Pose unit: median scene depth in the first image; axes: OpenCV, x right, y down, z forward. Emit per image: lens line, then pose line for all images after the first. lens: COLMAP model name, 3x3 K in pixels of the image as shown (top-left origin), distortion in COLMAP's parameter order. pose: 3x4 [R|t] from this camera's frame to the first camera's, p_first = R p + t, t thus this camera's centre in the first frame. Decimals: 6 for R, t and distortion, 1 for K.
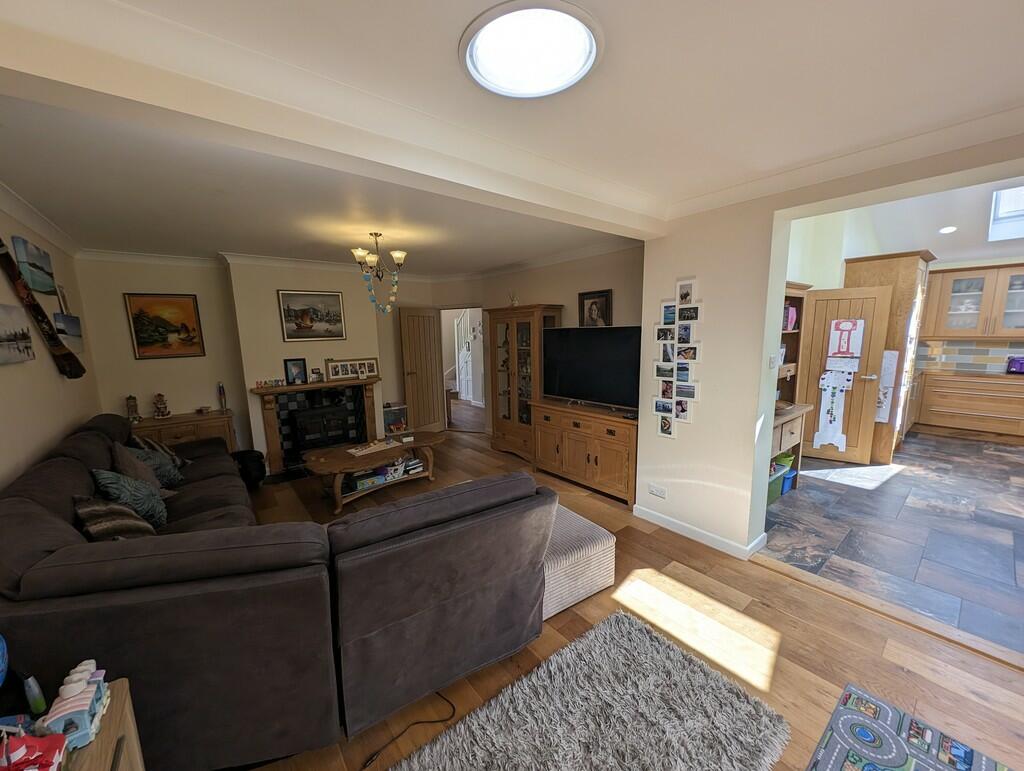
lens RADIAL K [[385.5, 0, 516.9], [0, 385.5, 389.0], [0, 0, 1]] dist [-0.001500, -0.000300]
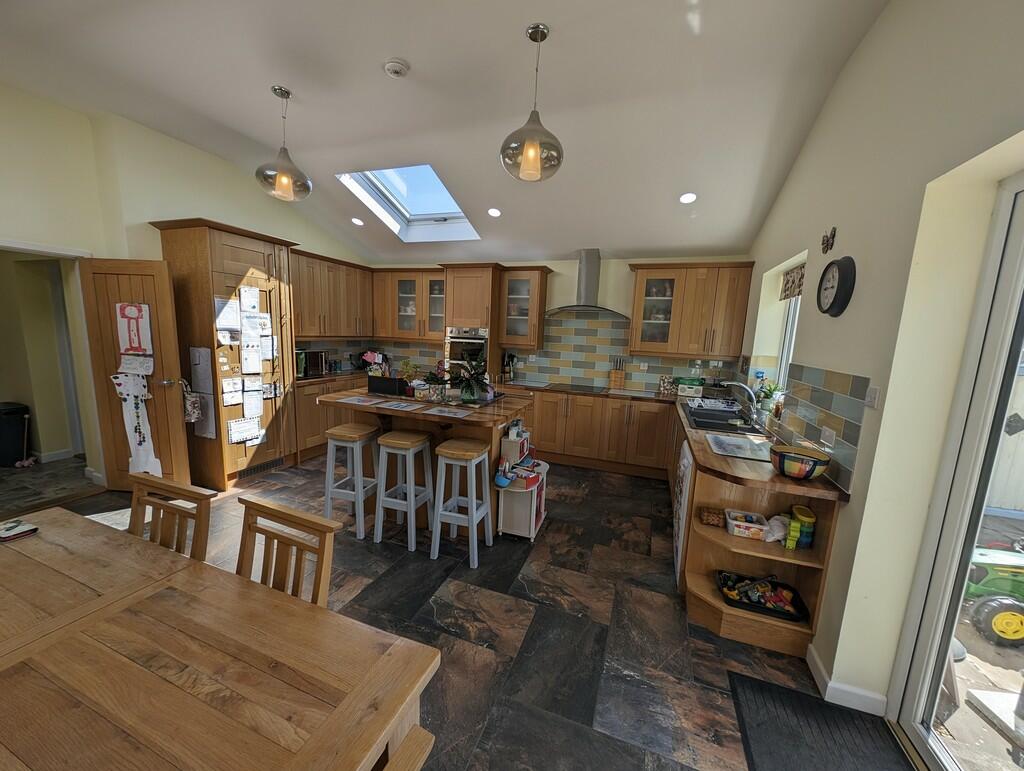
lens RADIAL K [[385.5, 0, 505.8], [0, 385.5, 388.0], [0, 0, 1]] dist [-0.001500, -0.000300]
pose [[0.862914, -0.021861, 0.504878, 1.077826], [0.021530, 0.999747, 0.006491, -0.009451], [-0.504892, 0.005269, 0.863167, 0.013867]]
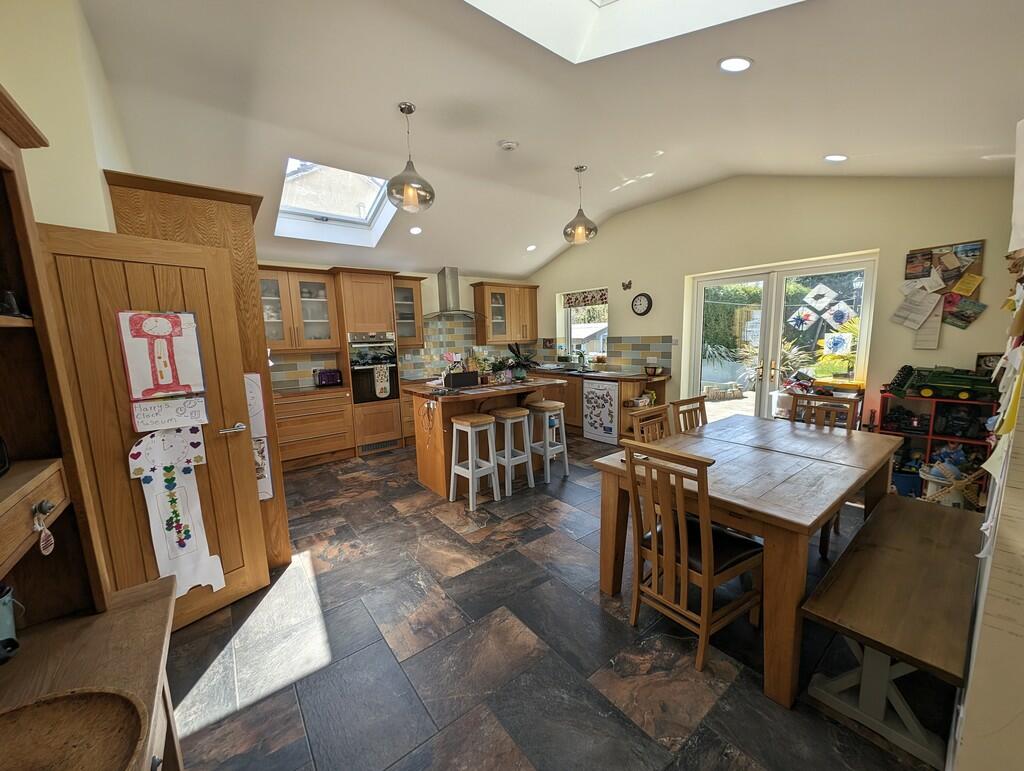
lens RADIAL K [[385.5, 0, 510.3], [0, 385.5, 391.2], [0, 0, 1]] dist [-0.001500, -0.000300]
pose [[0.024921, -0.128209, 0.991434, 0.419715], [0.180706, 0.975983, 0.121669, -0.072568], [-0.983221, 0.176126, 0.047490, 0.592201]]
